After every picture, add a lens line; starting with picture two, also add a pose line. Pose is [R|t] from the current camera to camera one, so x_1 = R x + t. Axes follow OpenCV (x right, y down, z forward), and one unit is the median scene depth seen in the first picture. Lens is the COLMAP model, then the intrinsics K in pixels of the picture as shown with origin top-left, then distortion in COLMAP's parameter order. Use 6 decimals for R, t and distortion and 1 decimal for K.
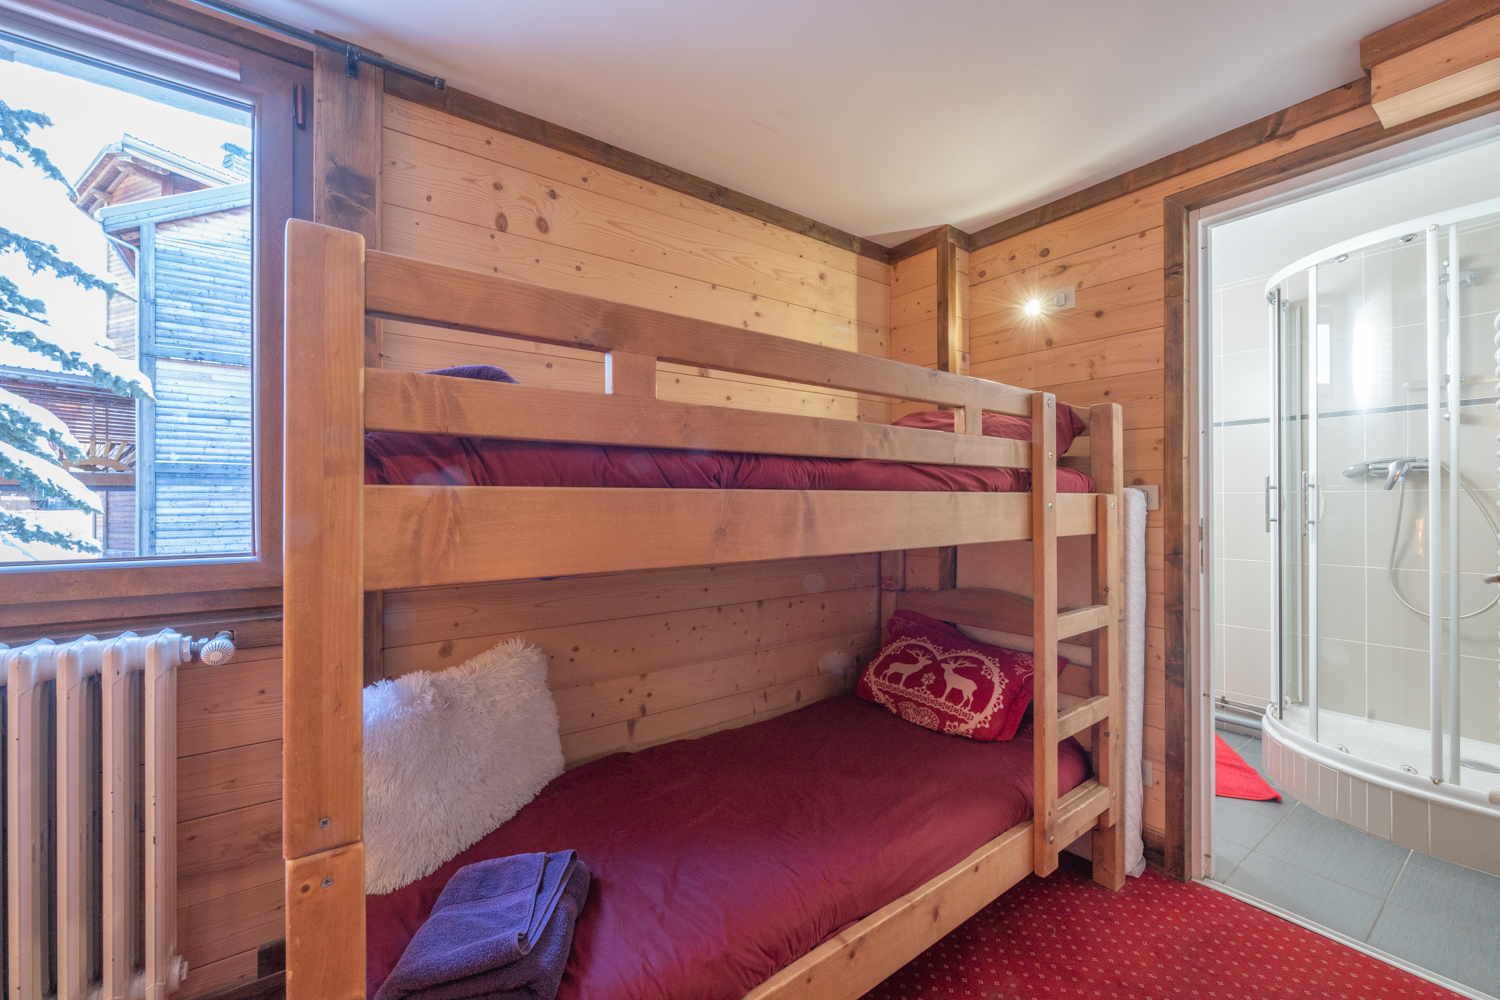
lens RADIAL K [[588.3, 0, 742.5], [0, 588.3, 498.5], [0, 0, 1]] dist [0.001466, -0.001111]
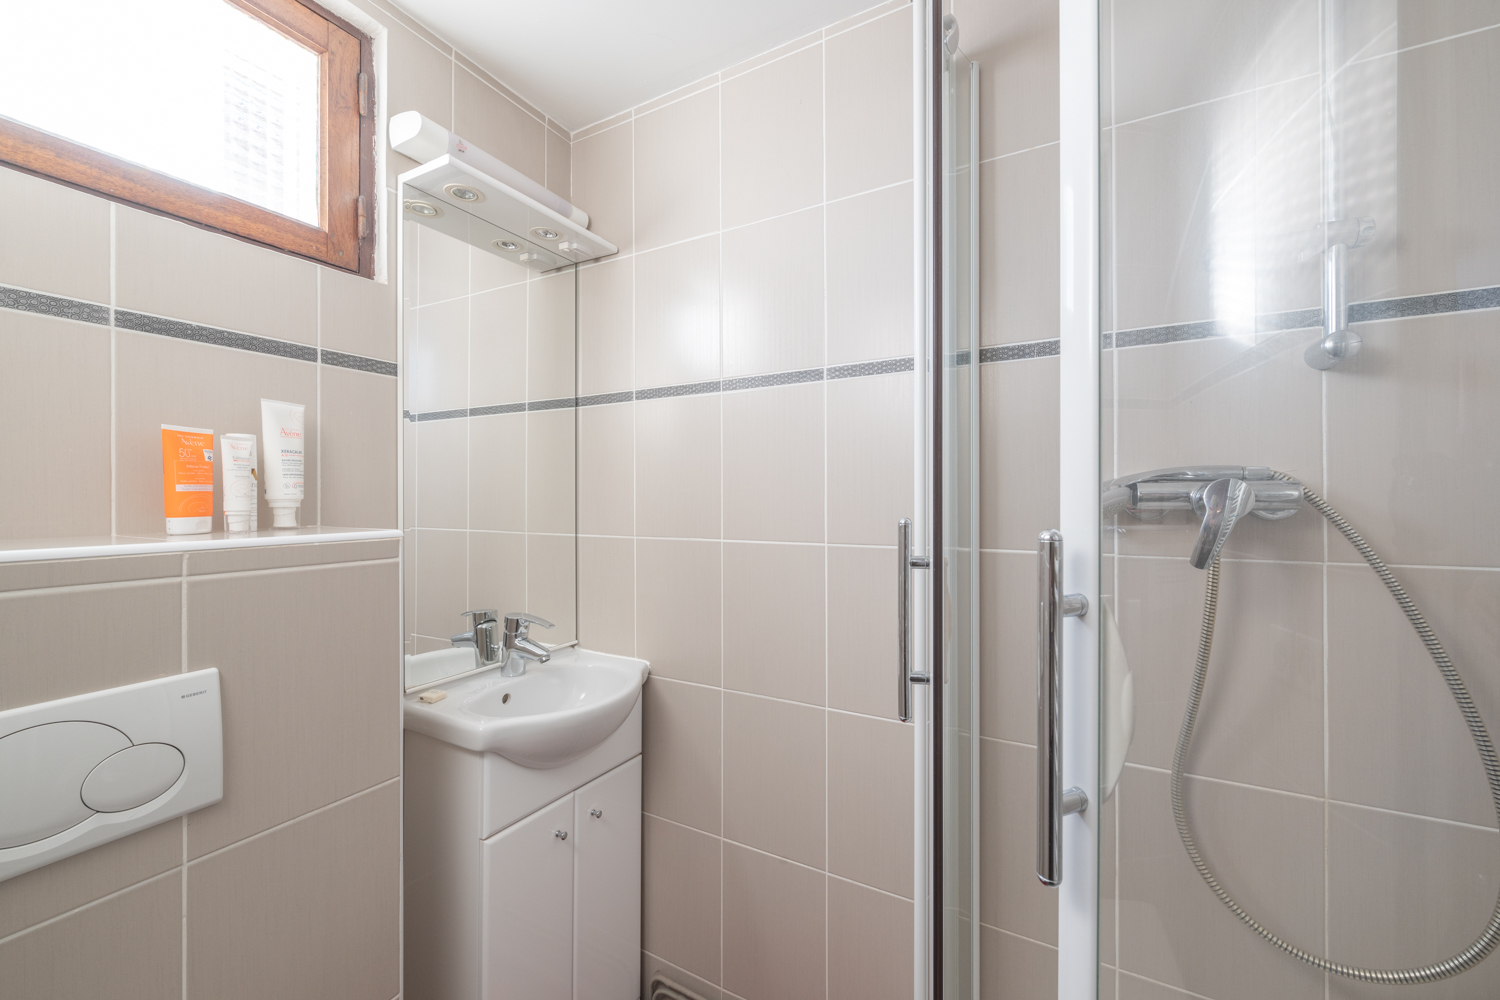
lens RADIAL K [[588.3, 0, 751.9], [0, 588.3, 497.4], [0, 0, 1]] dist [0.001466, -0.001111]
pose [[0.905628, 0.004958, 0.424044, 0.648843], [-0.004424, 0.999988, -0.002242, -0.043787], [-0.424050, 0.000154, 0.905639, 0.712778]]
